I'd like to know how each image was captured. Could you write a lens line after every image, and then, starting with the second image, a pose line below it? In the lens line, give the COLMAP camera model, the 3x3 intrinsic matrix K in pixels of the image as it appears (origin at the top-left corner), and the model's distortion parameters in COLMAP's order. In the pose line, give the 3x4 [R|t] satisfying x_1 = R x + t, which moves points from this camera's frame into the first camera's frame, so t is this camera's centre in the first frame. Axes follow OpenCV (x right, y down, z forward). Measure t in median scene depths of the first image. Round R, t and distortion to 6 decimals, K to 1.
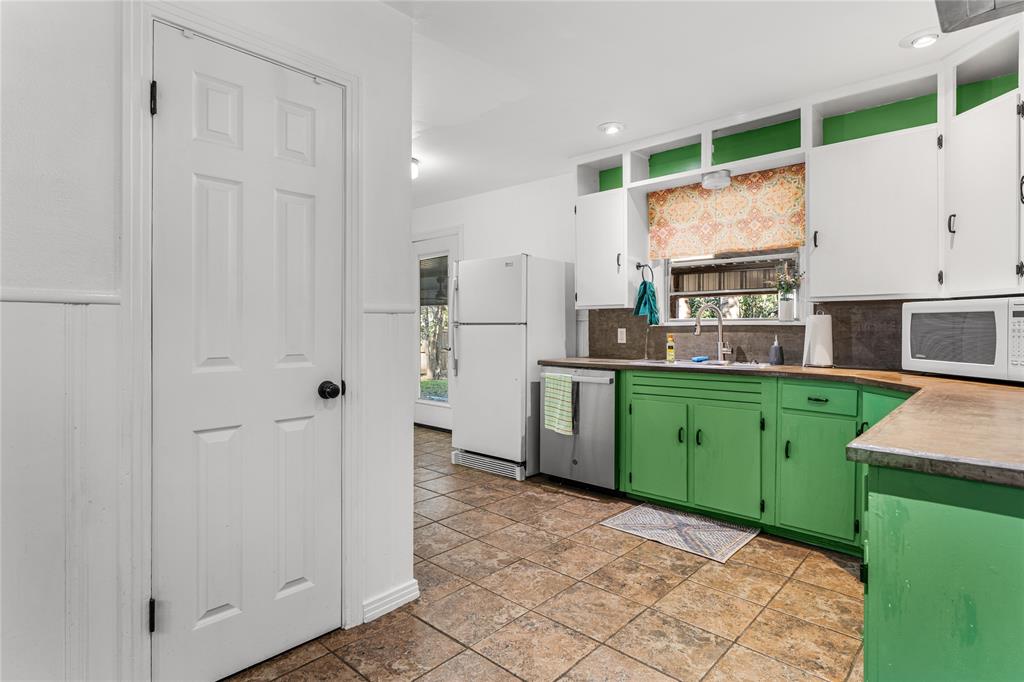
lens RADIAL K [[535.6, 0, 511.8], [0, 535.6, 328.4], [0, 0, 1]] dist [0.012715, 0.000556]
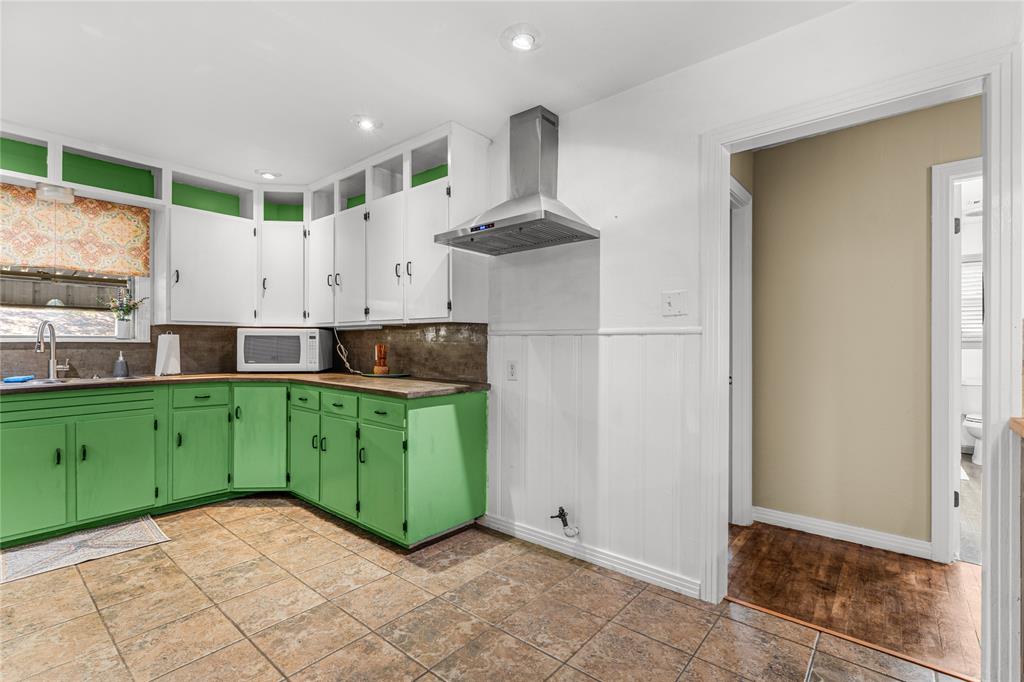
lens RADIAL K [[459.9, 0, 509.7], [0, 459.9, 345.5], [0, 0, 1]] dist [0.000327, 0.000481]
pose [[-0.039118, -0.004316, 0.999225, -0.593181], [0.002412, 0.999987, 0.004414, -0.001939], [-0.999232, 0.002583, -0.039108, 0.249696]]
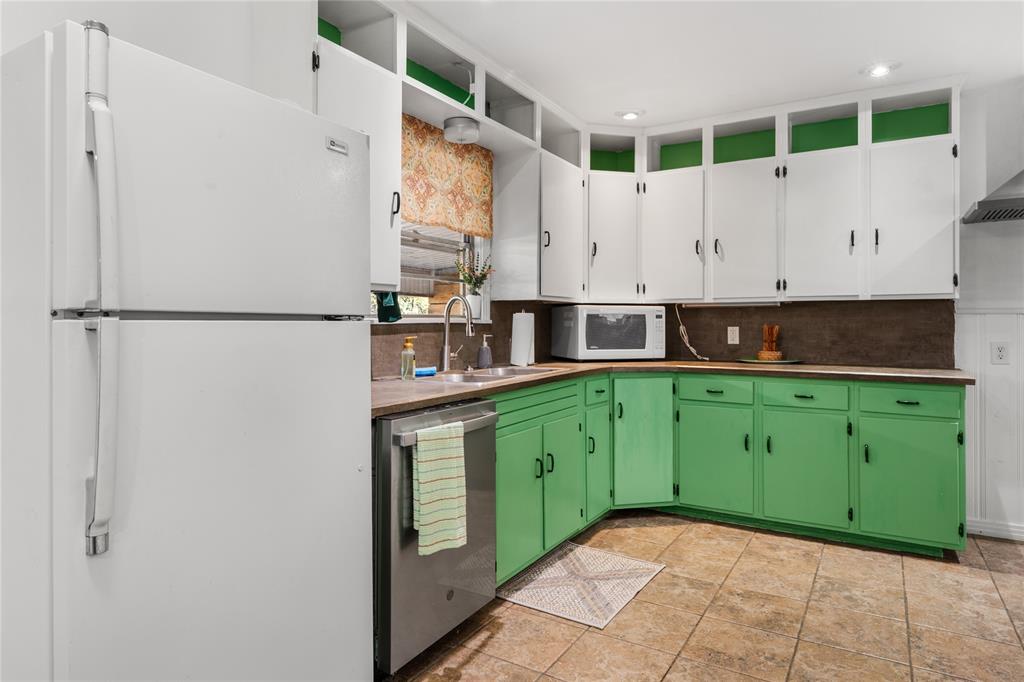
lens RADIAL K [[606.0, 0, 514.8], [0, 606.0, 323.3], [0, 0, 1]] dist [-0.001764, 0.001599]
pose [[-0.191373, 0.001987, 0.981515, -0.568916], [0.005690, 0.999983, -0.000915, -0.005395], [-0.981501, 0.005410, -0.191382, 1.318762]]
